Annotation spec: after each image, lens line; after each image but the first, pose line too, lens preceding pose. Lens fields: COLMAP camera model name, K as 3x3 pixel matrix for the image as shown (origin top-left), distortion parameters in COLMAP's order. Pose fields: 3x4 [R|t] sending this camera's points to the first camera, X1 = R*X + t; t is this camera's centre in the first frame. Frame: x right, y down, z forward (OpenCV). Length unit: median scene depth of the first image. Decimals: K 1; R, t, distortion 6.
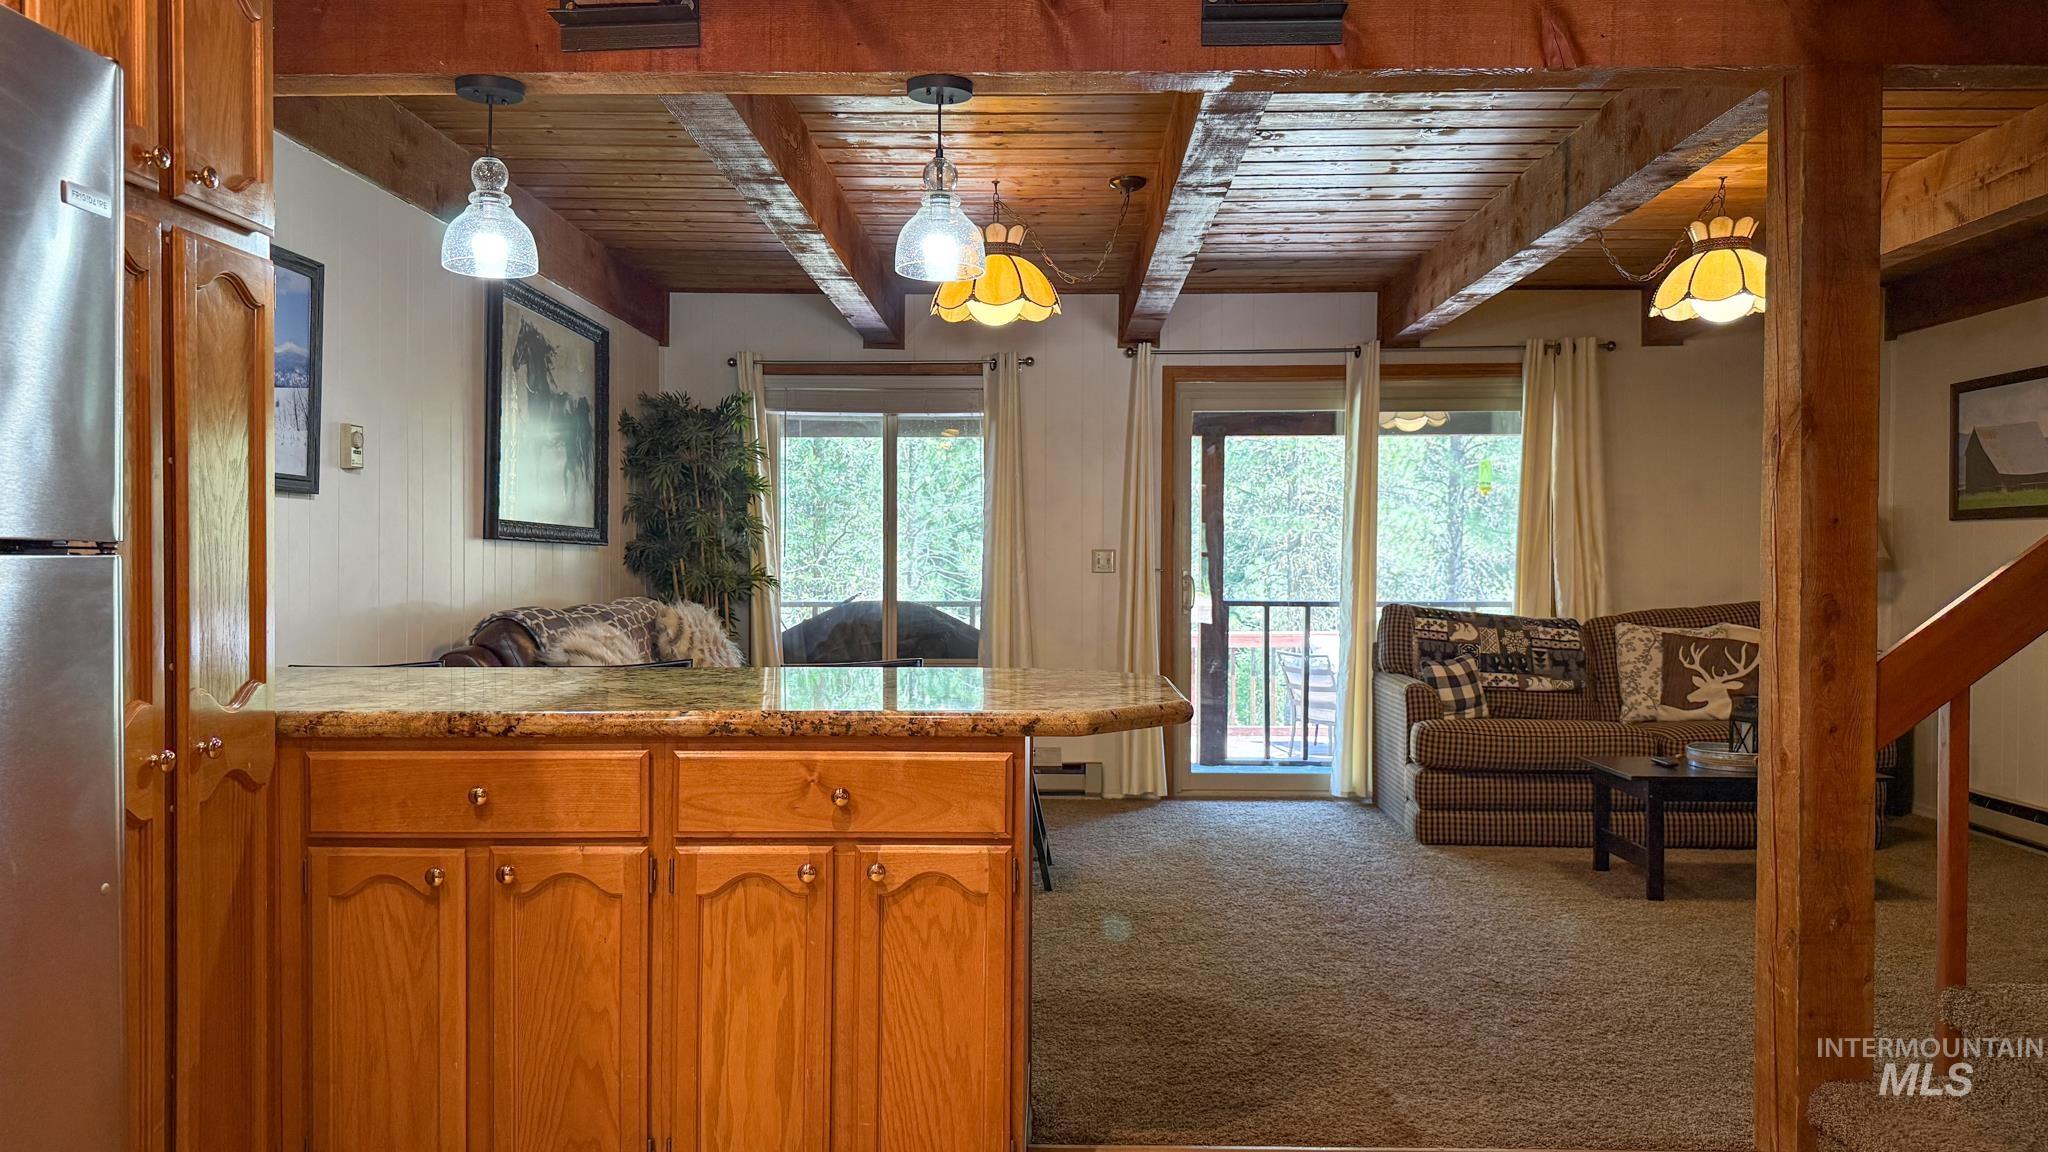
lens RADIAL K [[1448.4, 0, 1054.6], [0, 1448.4, 579.8], [0, 0, 1]] dist [0.143713, -0.220632]
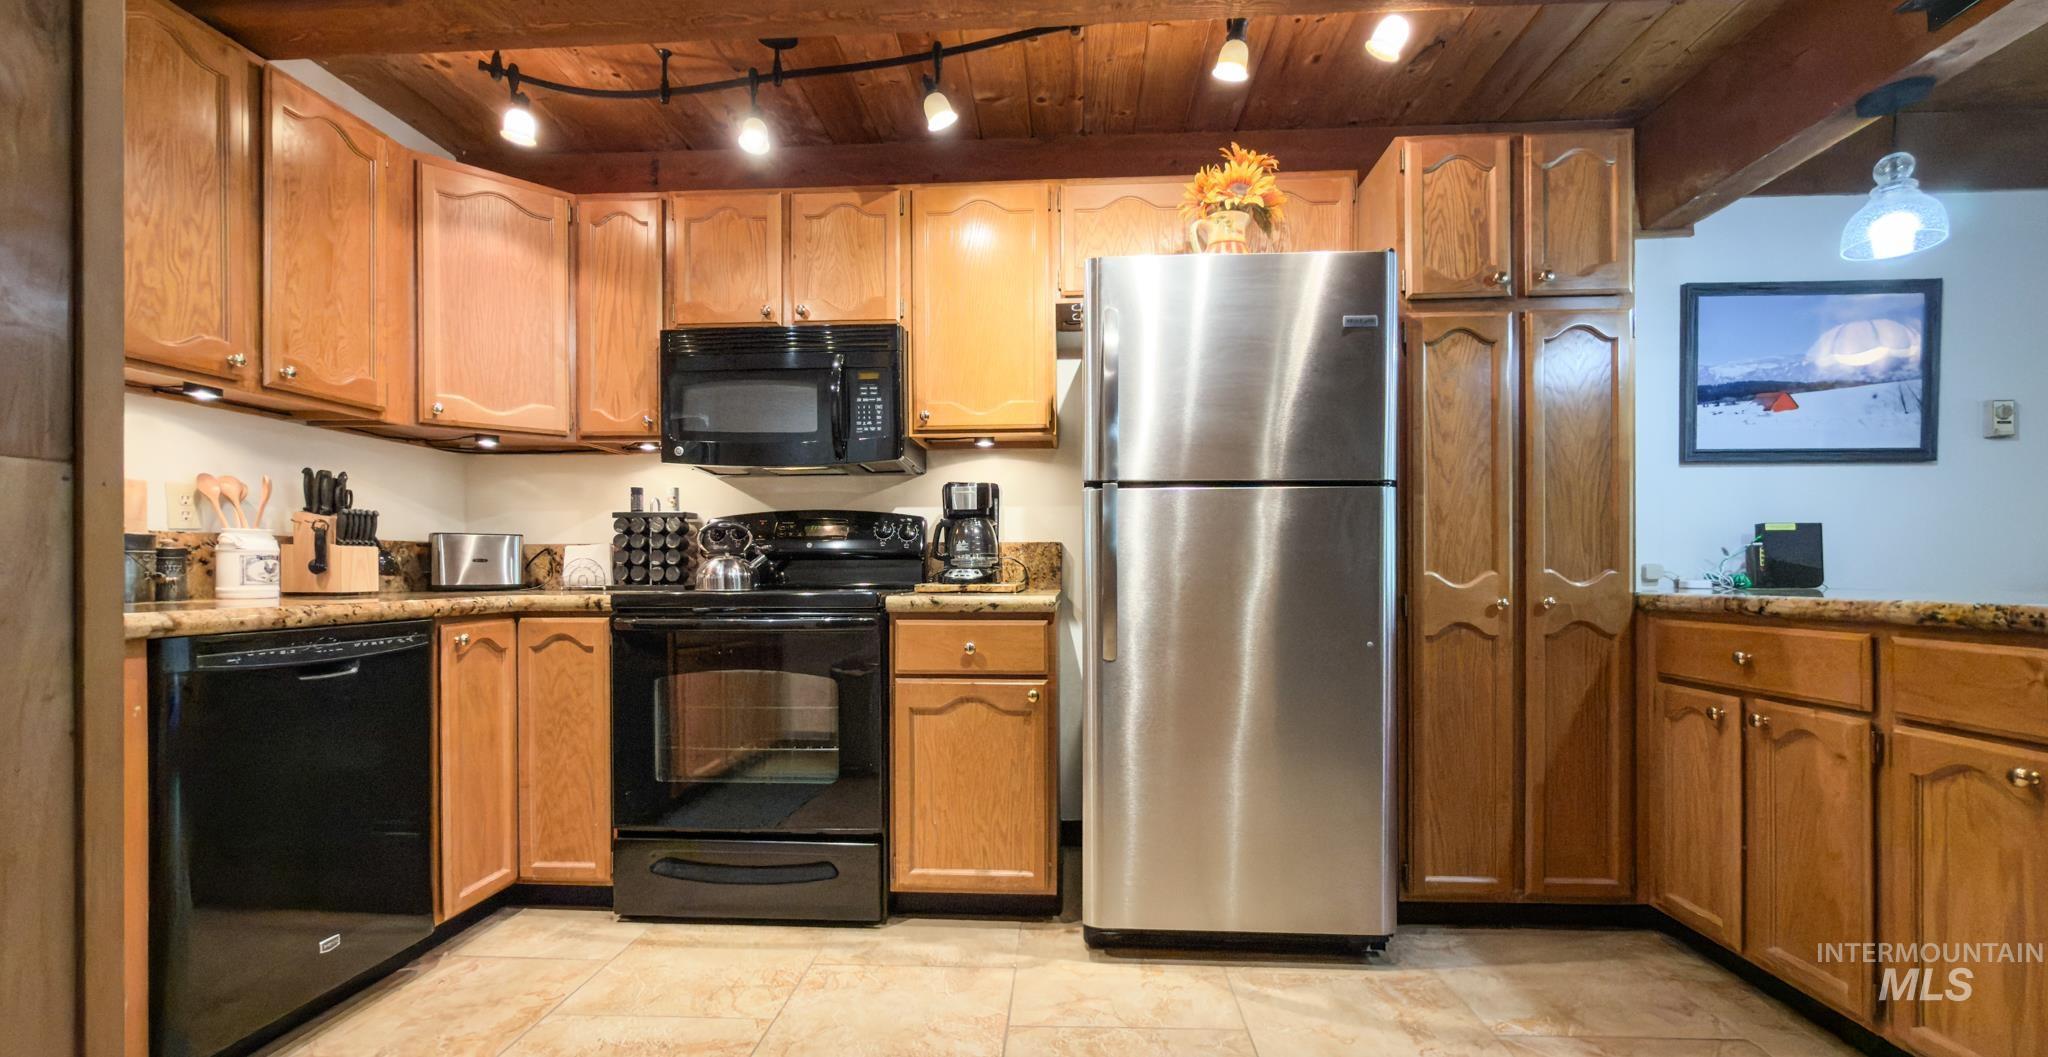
lens RADIAL K [[824.9, 0, 1020.3], [0, 824.9, 571.9], [0, 0, 1]] dist [-0.001174, -0.000074]
pose [[-0.055424, -0.005684, -0.998447, 0.187588], [-0.014788, 0.999879, -0.004871, 0.039388], [0.998353, 0.014495, -0.055501, 0.188219]]
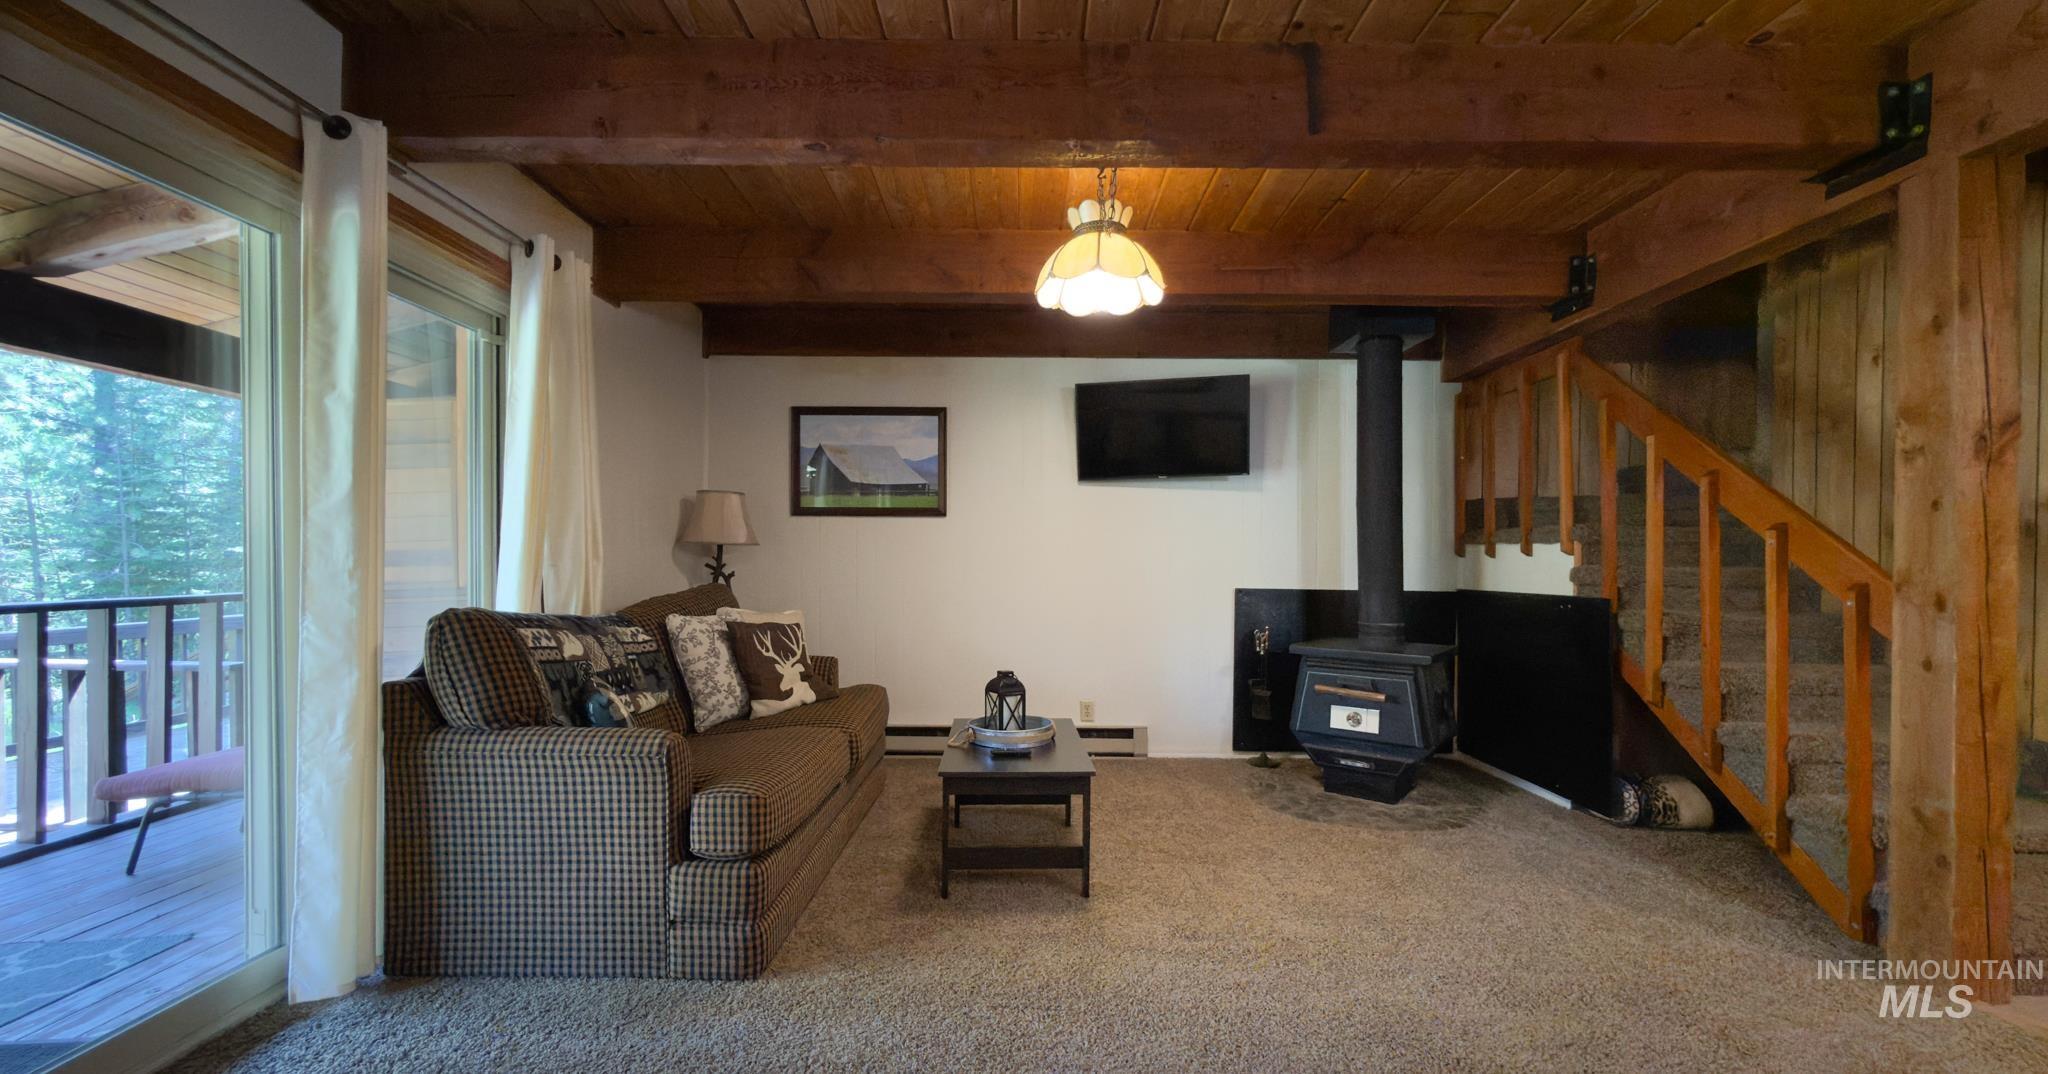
lens RADIAL K [[829.4, 0, 1023.5], [0, 829.4, 568.6], [0, 0, 1]] dist [0.014746, 0.000037]
pose [[-0.006238, -0.010343, 0.999927, -0.129130], [0.010701, 0.999889, 0.010409, -0.000270], [-0.999923, 0.010765, -0.006126, 1.044773]]
